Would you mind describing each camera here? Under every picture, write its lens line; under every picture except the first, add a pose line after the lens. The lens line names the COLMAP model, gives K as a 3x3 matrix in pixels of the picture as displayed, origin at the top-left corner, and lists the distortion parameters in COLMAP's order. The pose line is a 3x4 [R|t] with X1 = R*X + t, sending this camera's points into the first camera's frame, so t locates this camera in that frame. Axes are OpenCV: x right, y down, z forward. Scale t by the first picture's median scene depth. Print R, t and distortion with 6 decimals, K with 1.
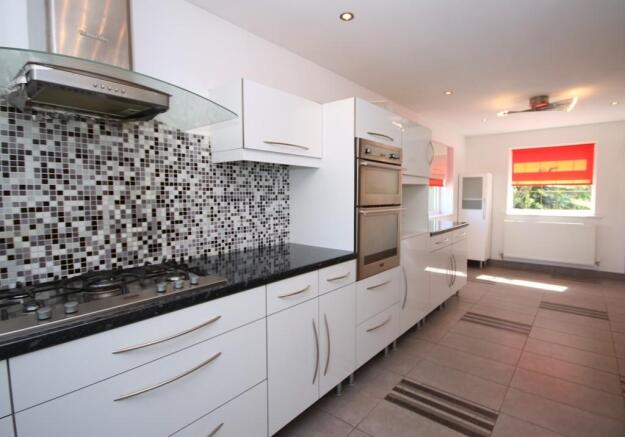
lens RADIAL K [[333.4, 0, 313.7], [0, 333.4, 218.6], [0, 0, 1]] dist [0.001136, 0.000122]
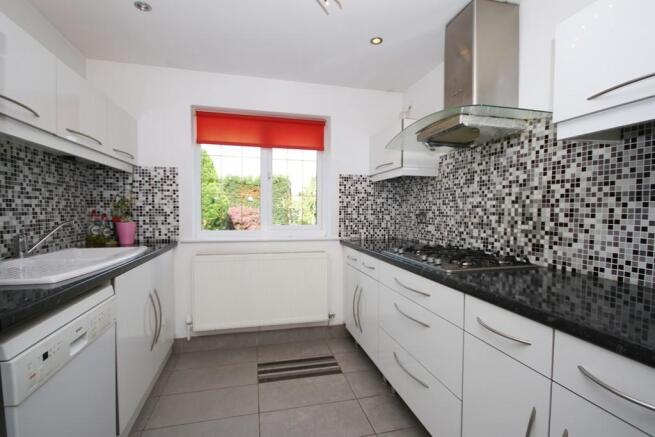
lens RADIAL K [[303.1, 0, 328.1], [0, 303.1, 218.2], [0, 0, 1]] dist [0.016665, 0.000023]
pose [[-0.591154, 0.038696, -0.805630, 0.637846], [-0.046171, 0.995587, 0.081699, -0.046560], [0.805236, 0.085493, -0.586759, 1.043857]]
